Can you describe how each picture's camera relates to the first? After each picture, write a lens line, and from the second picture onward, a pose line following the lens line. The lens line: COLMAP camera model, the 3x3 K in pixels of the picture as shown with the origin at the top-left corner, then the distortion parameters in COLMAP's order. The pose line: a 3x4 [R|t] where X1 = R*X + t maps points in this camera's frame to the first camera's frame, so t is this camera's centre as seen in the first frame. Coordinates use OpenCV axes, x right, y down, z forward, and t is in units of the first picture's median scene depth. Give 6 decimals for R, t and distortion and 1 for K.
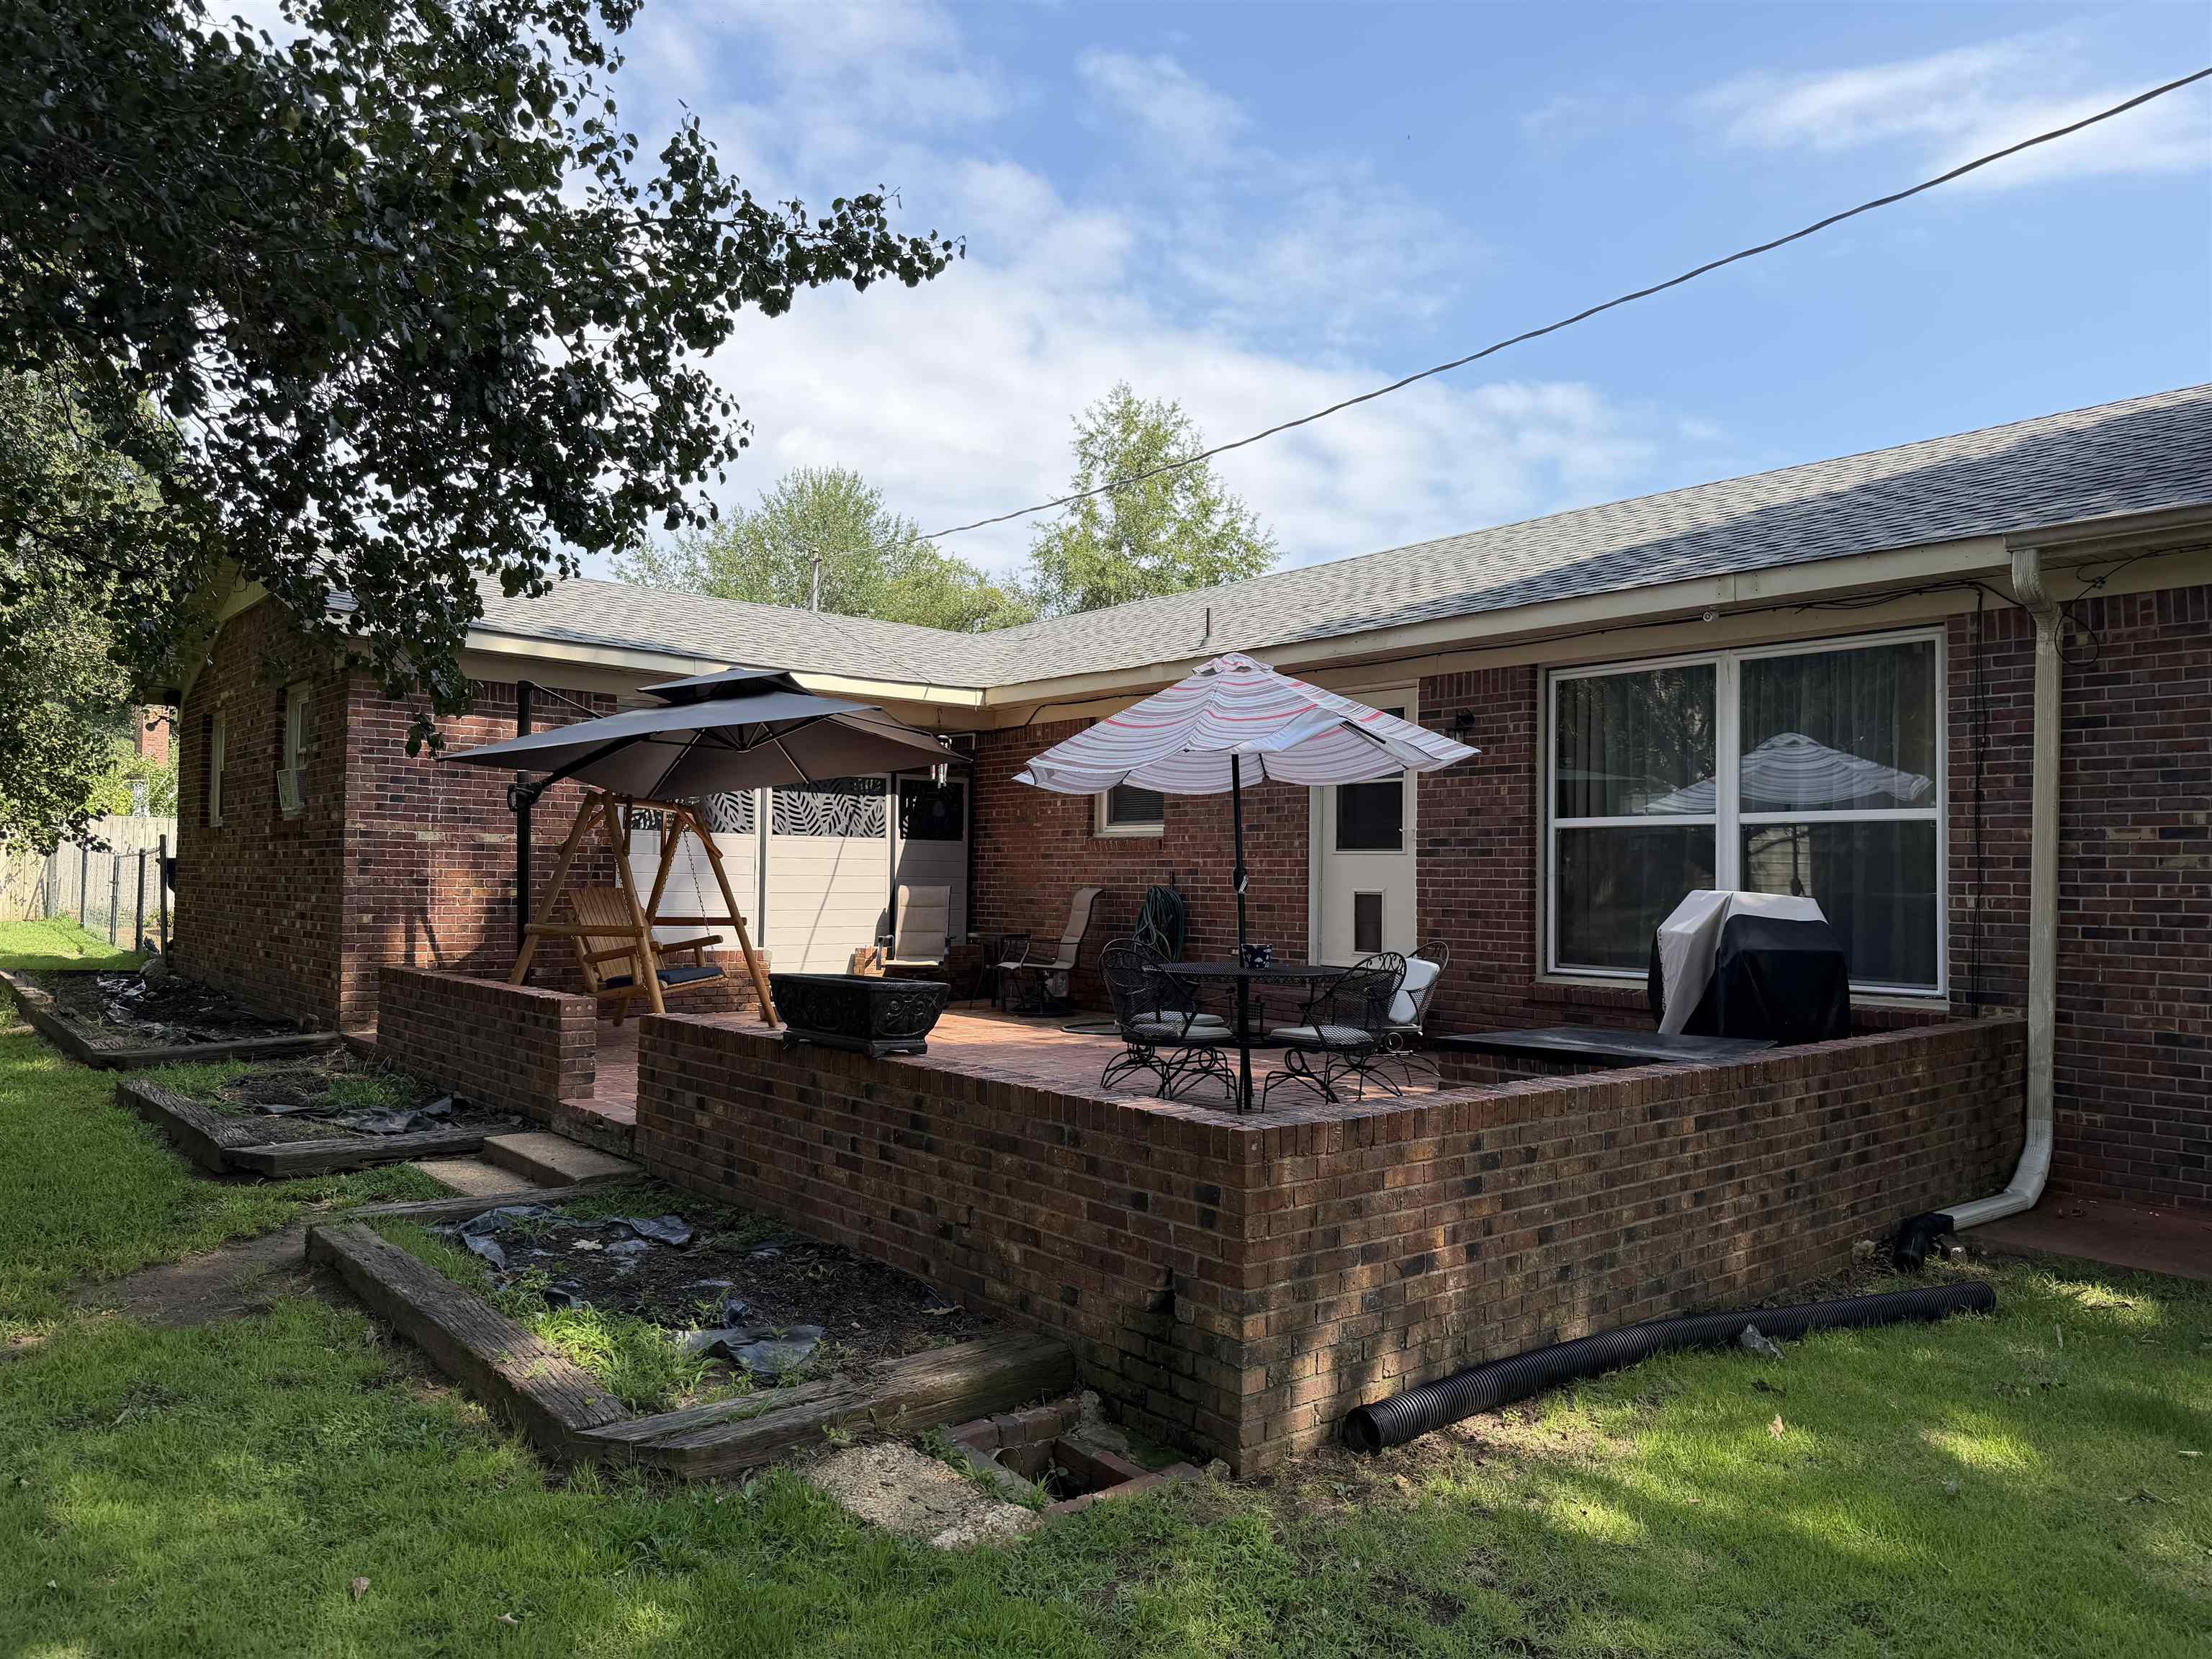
lens RADIAL K [[1506.9, 0, 1106.0], [0, 1506.9, 829.5], [0, 0, 1]] dist [0.144085, -0.186491]
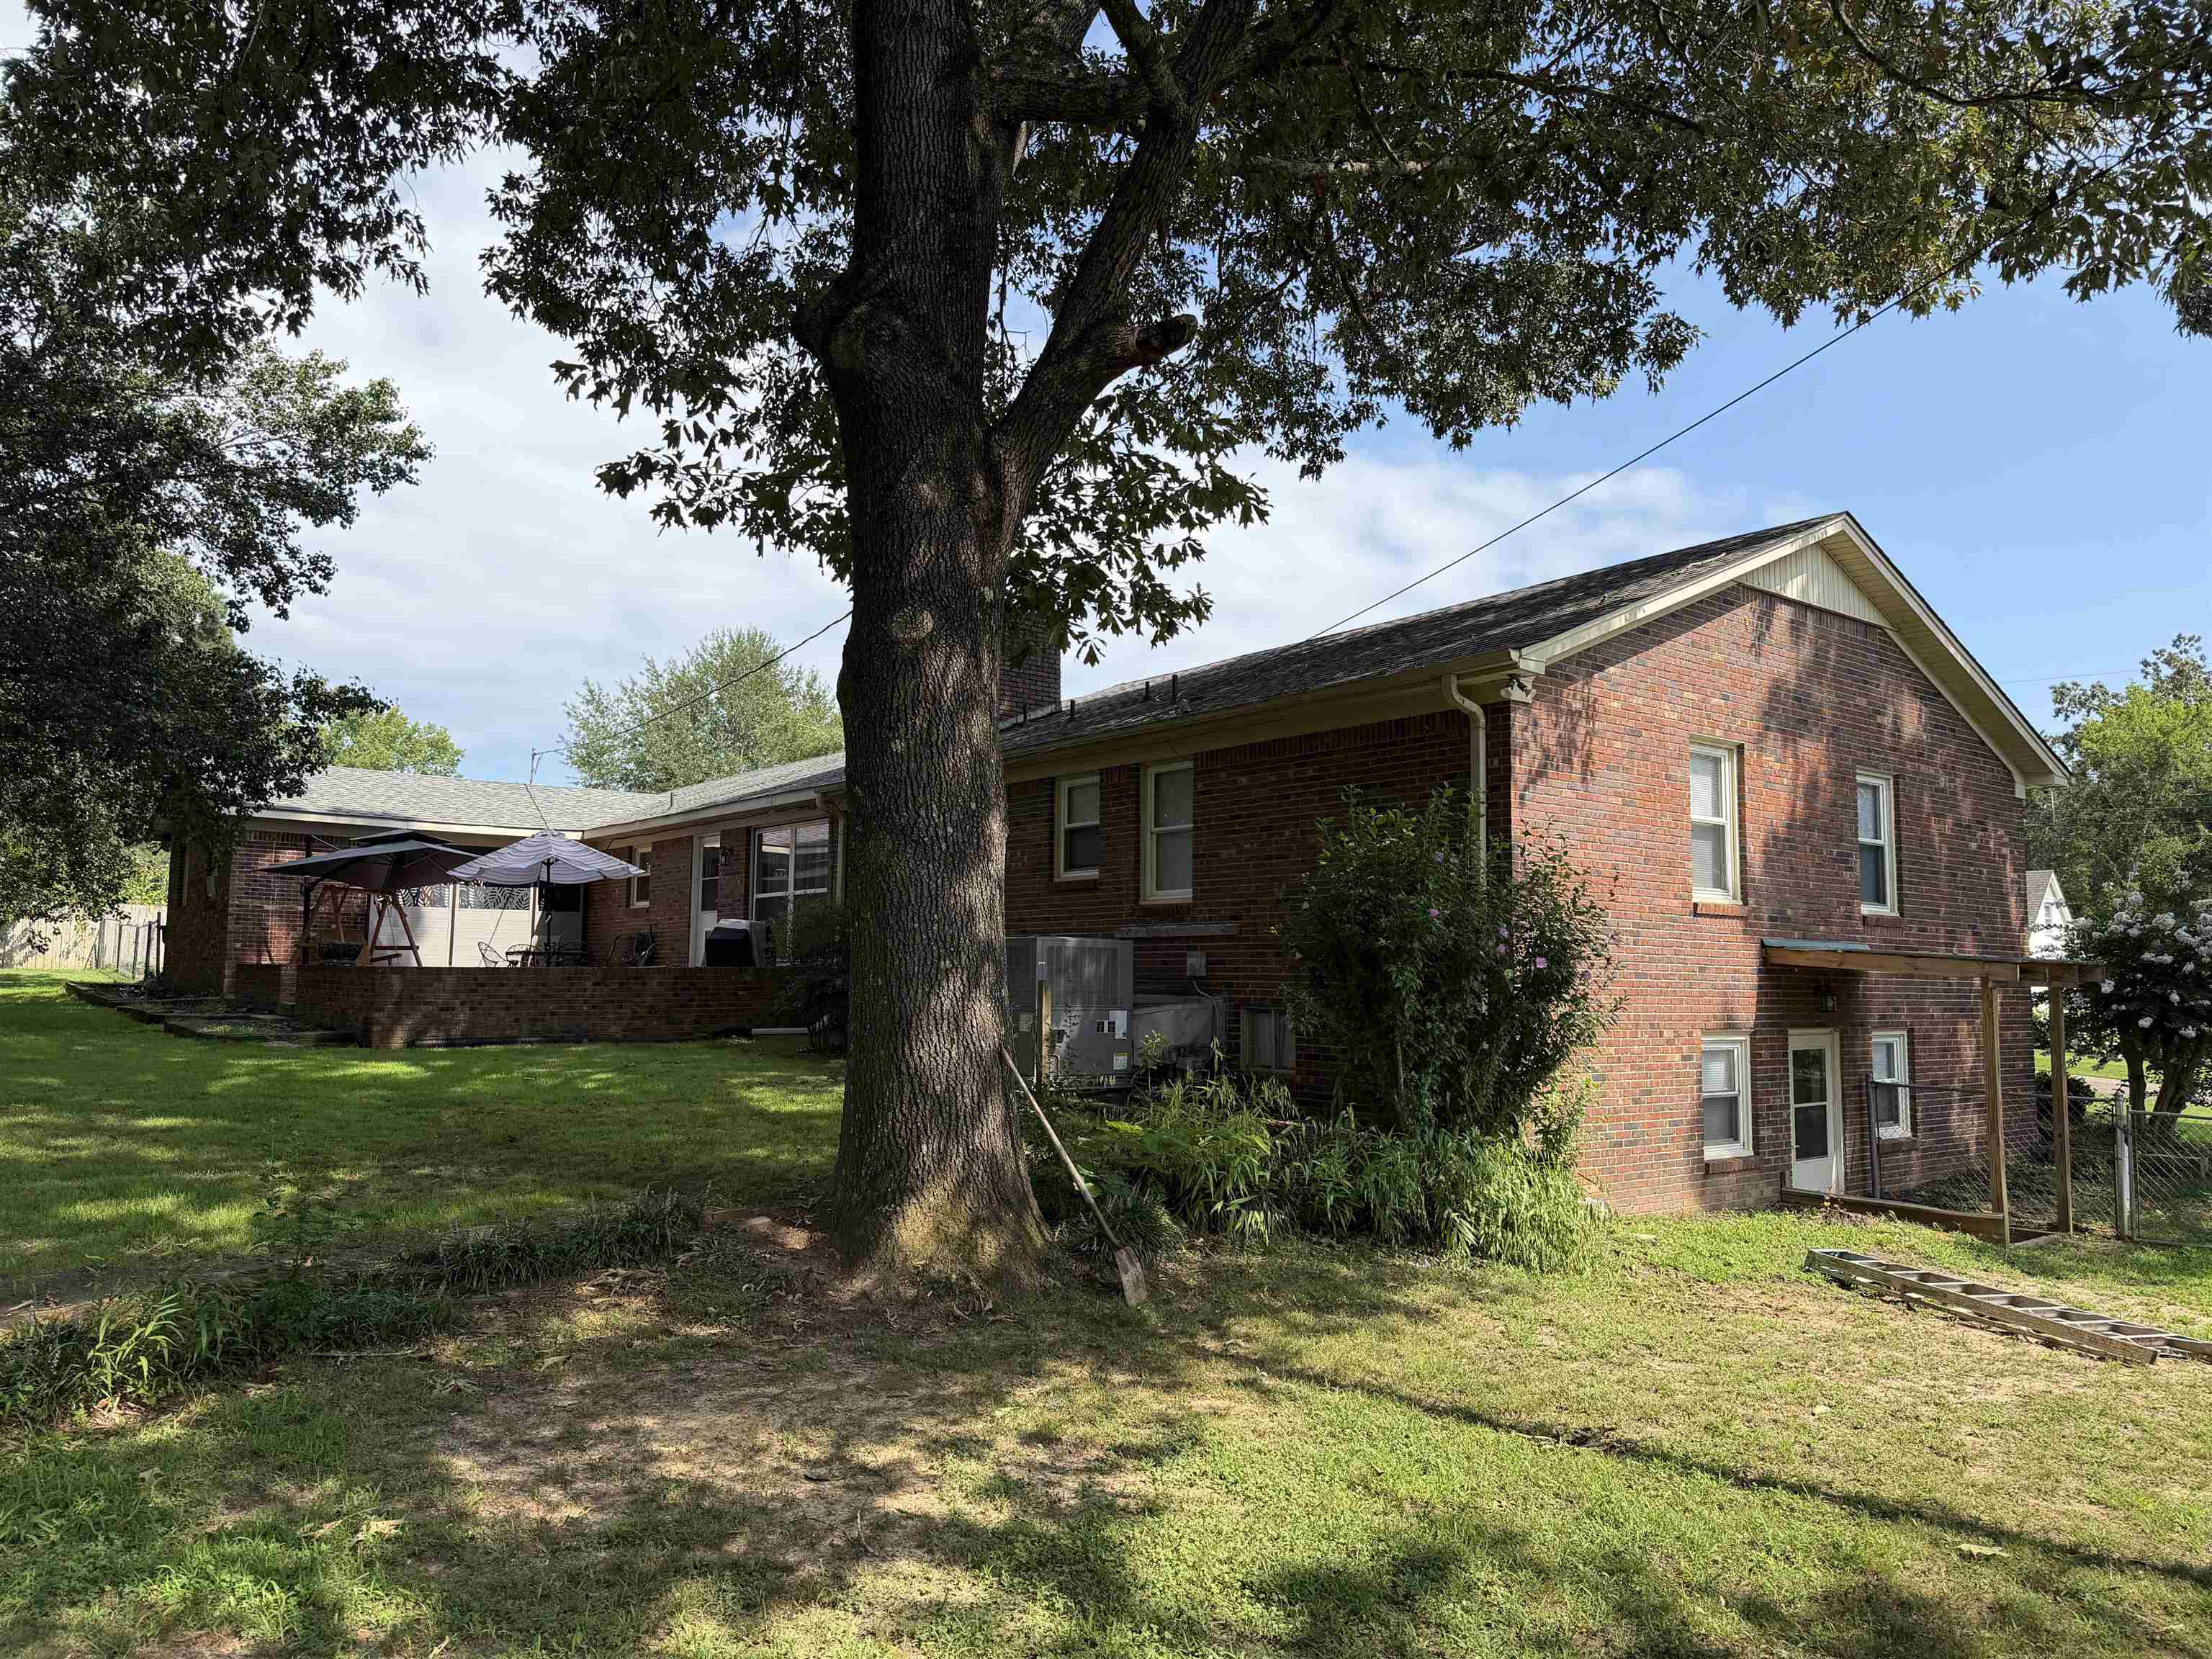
lens RADIAL K [[1506.9, 0, 1106.0], [0, 1506.9, 829.5], [0, 0, 1]] dist [0.144085, -0.186491]
pose [[0.999547, -0.004526, -0.029747, 0.784531], [0.002532, 0.997768, -0.066723, 0.043066], [0.029982, 0.066618, 0.997328, -1.111178]]
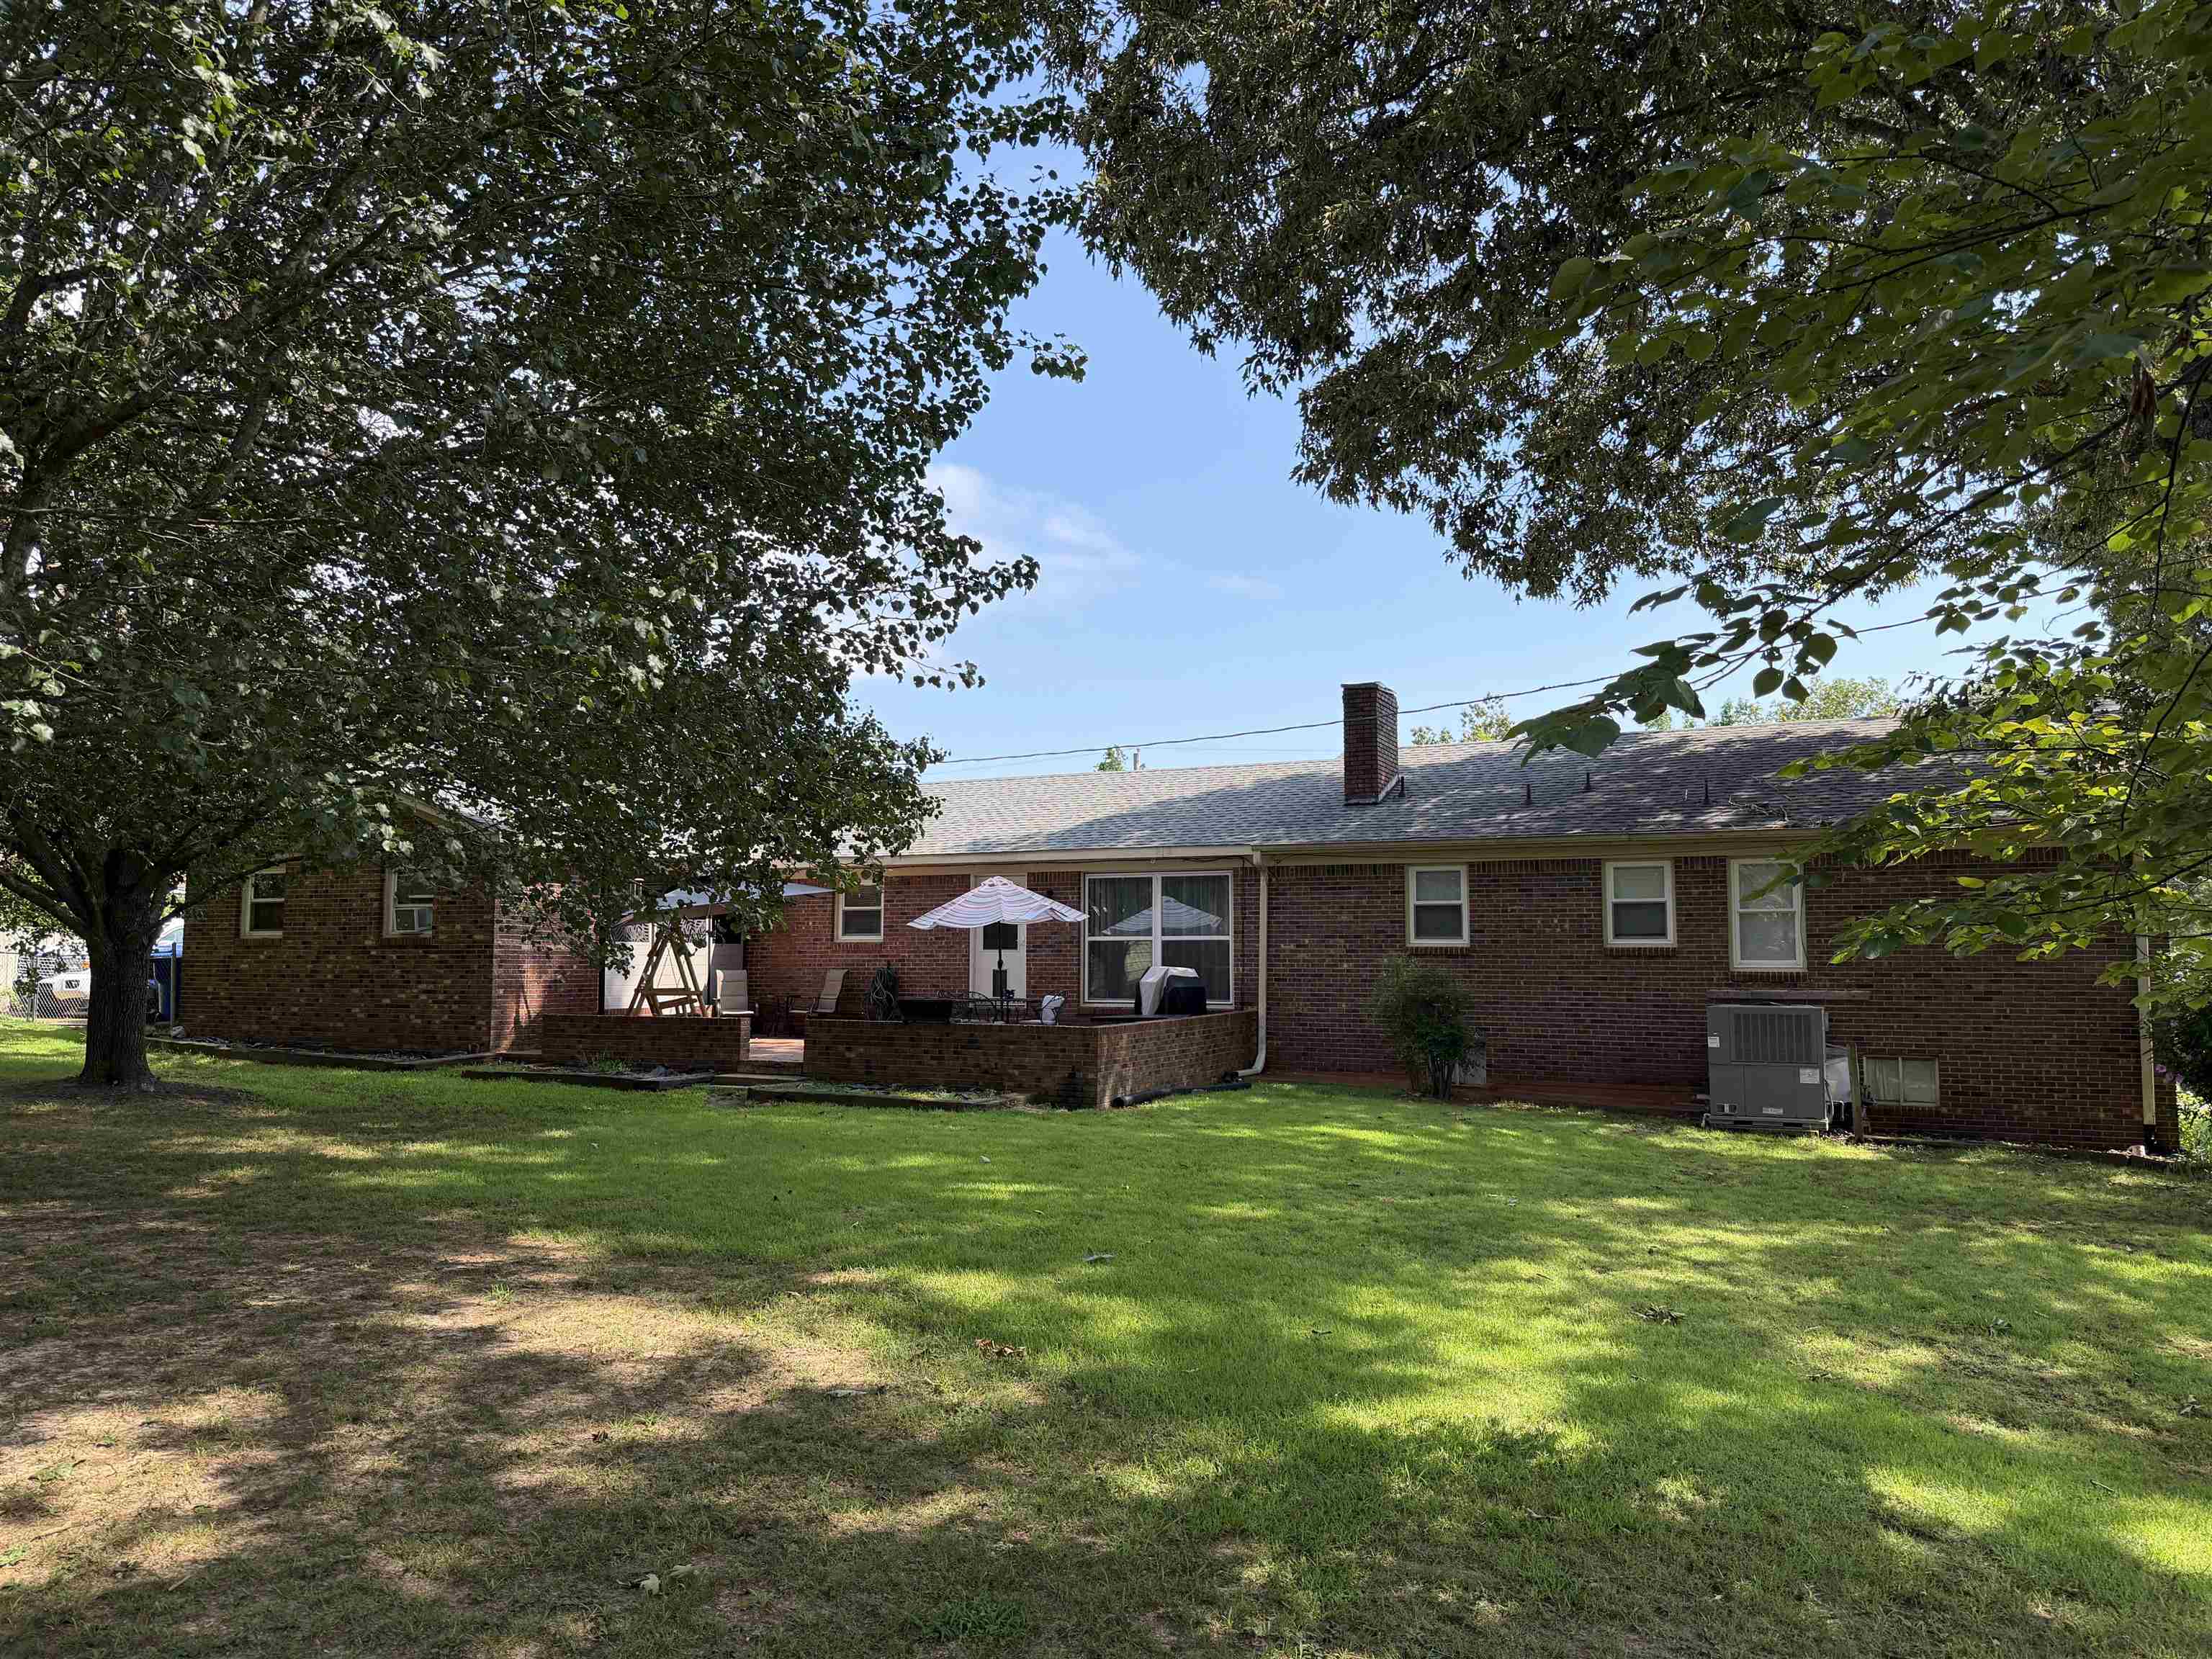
lens RADIAL K [[1506.9, 0, 1106.0], [0, 1506.9, 829.5], [0, 0, 1]] dist [0.144085, -0.186491]
pose [[0.906204, 0.026982, 0.421979, -0.594575], [-0.005215, 0.998599, -0.052652, -0.044736], [-0.422808, 0.045513, 0.905075, -0.999481]]
